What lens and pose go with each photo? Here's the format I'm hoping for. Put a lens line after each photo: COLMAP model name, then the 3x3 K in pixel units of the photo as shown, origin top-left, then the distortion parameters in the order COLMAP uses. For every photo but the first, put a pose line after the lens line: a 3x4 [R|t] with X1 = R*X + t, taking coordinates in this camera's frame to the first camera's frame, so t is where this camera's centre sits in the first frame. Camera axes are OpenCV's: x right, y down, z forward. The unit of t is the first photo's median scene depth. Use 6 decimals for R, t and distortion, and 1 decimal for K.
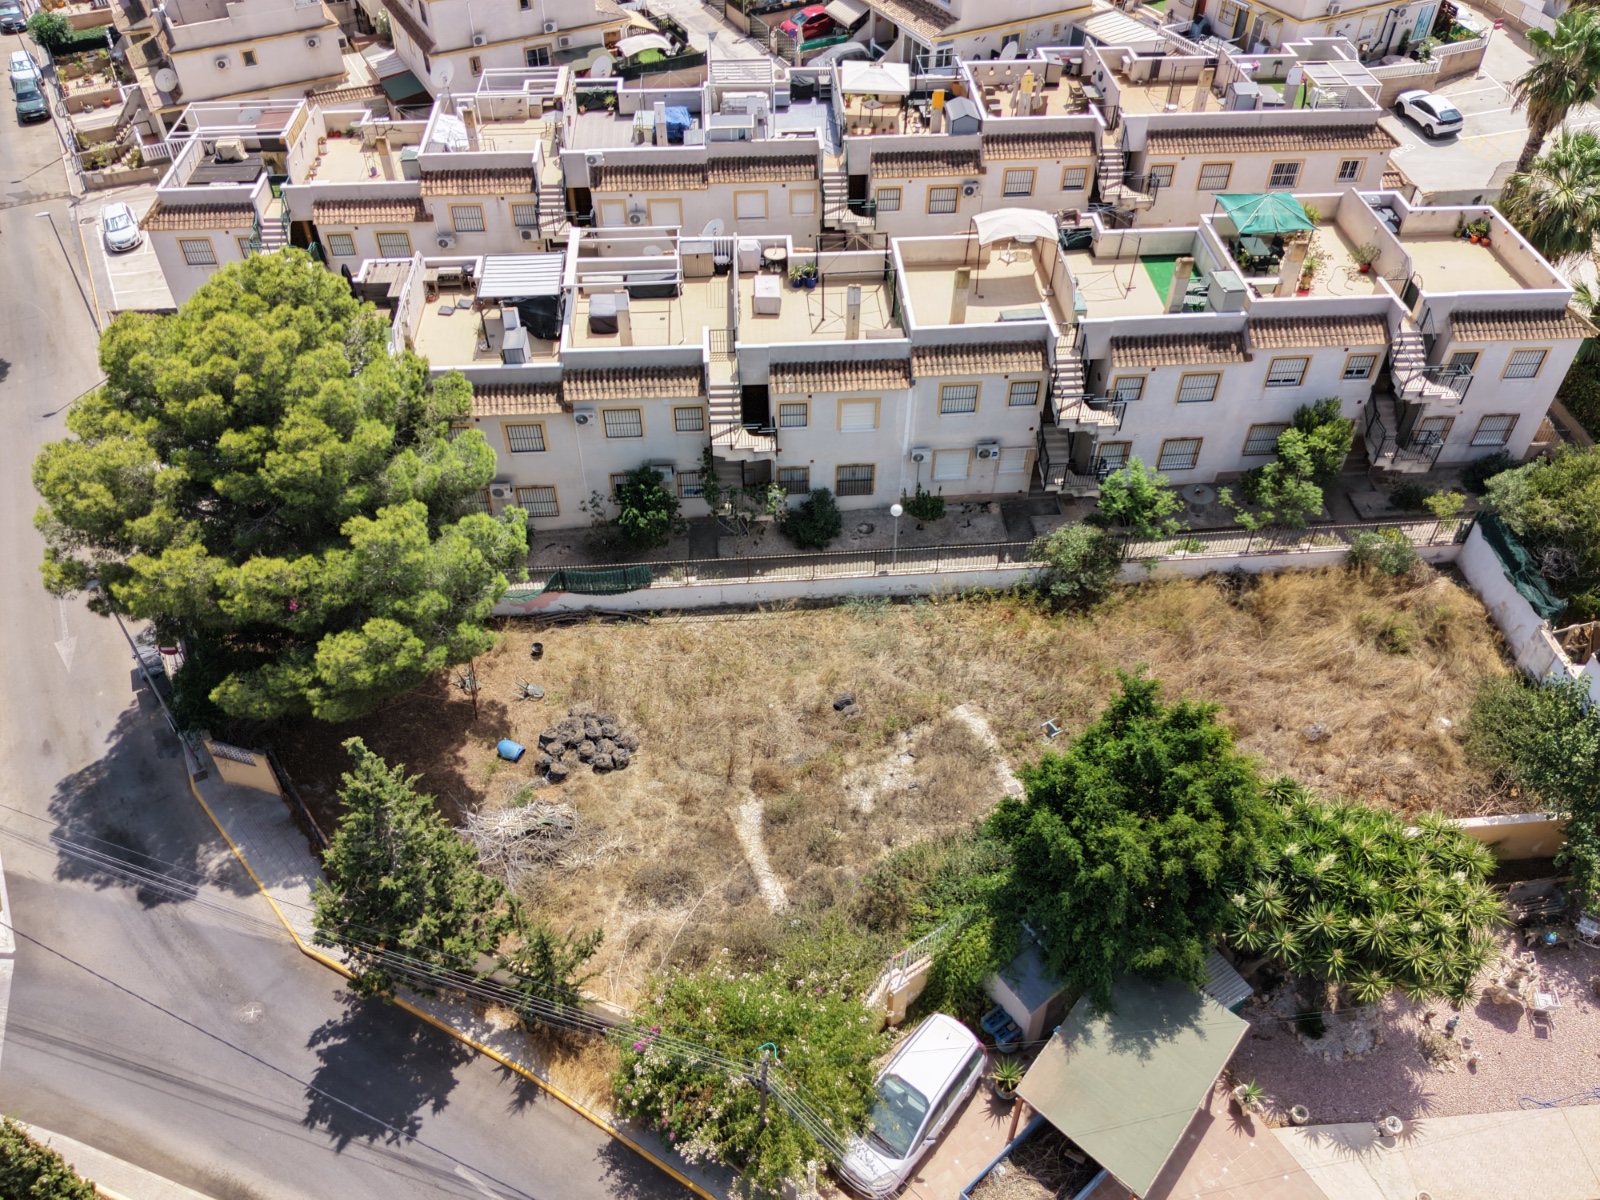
lens RADIAL K [[1248.5, 0, 800.0], [0, 1248.5, 600.0], [0, 0, 1]] dist [0.007038, 0.000351]
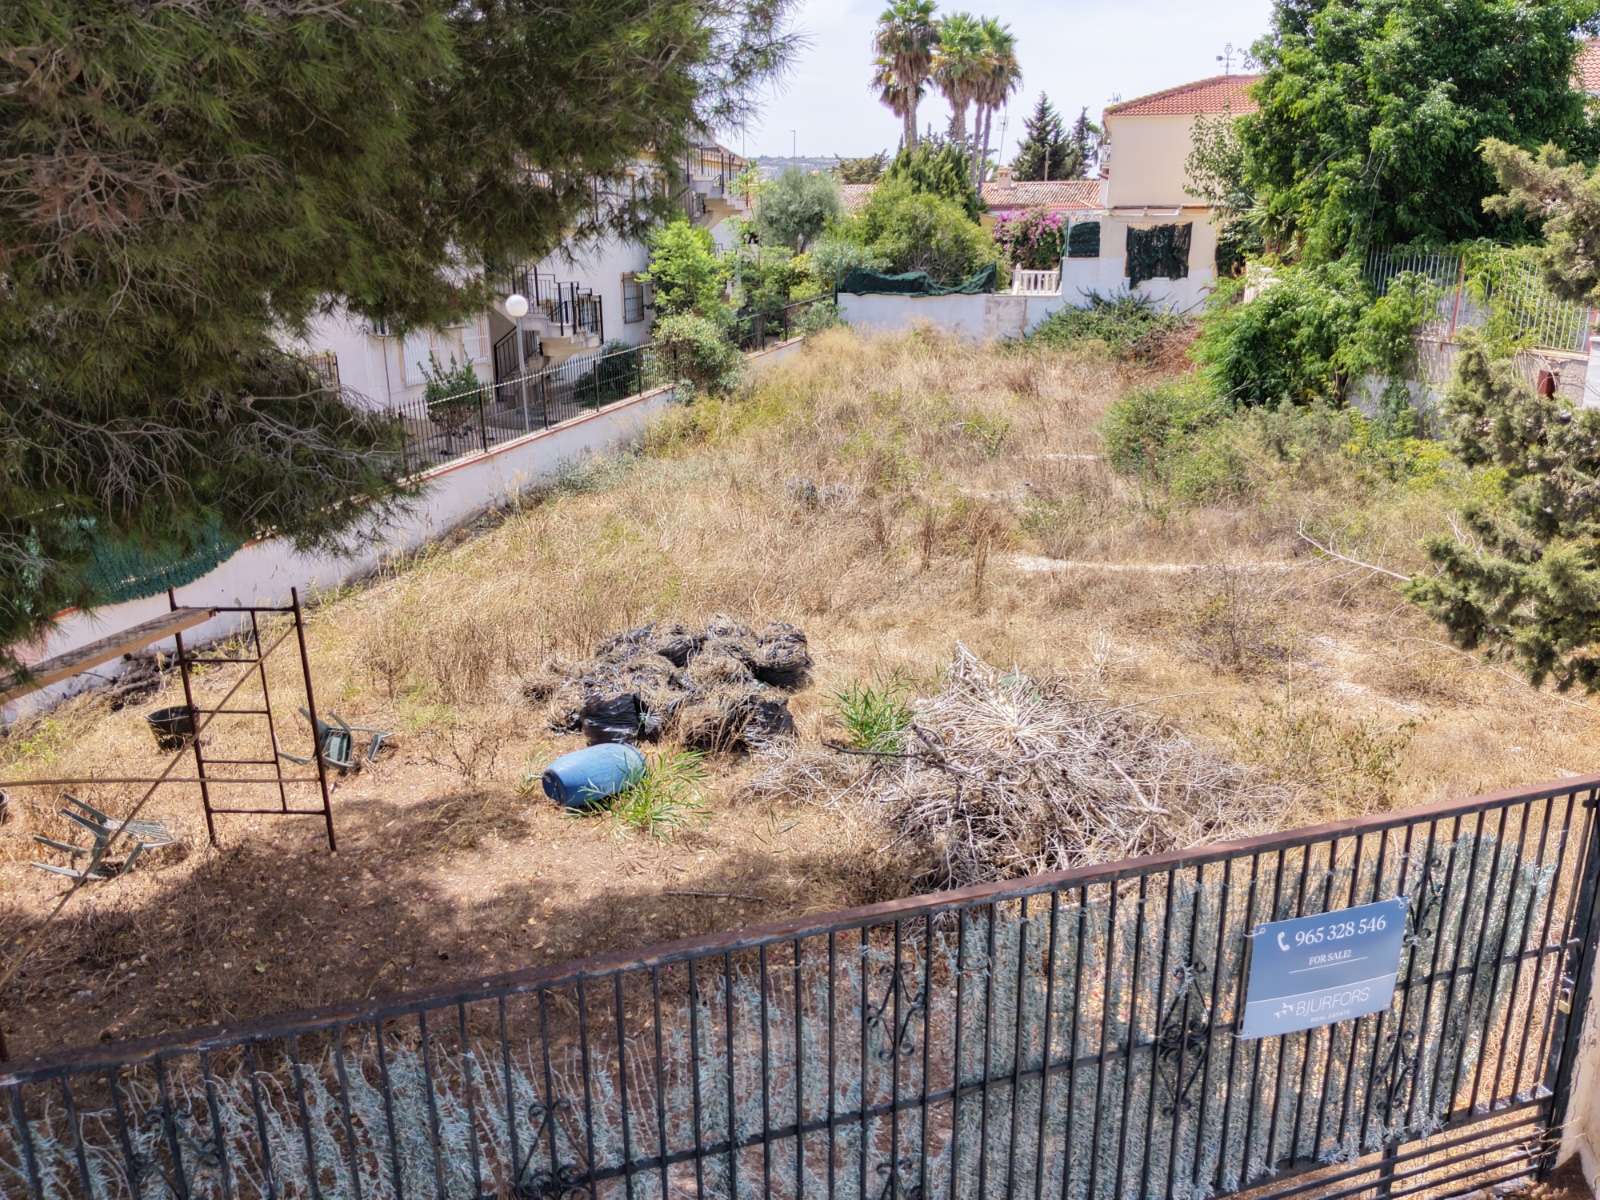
lens RADIAL K [[1248.5, 0, 800.0], [0, 1248.5, 600.0], [0, 0, 1]] dist [0.007038, 0.000351]
pose [[0.338110, -0.279134, 0.898758, -0.482312], [0.667440, 0.744398, -0.019895, 0.140726], [-0.663480, 0.606593, 0.437994, 0.918350]]
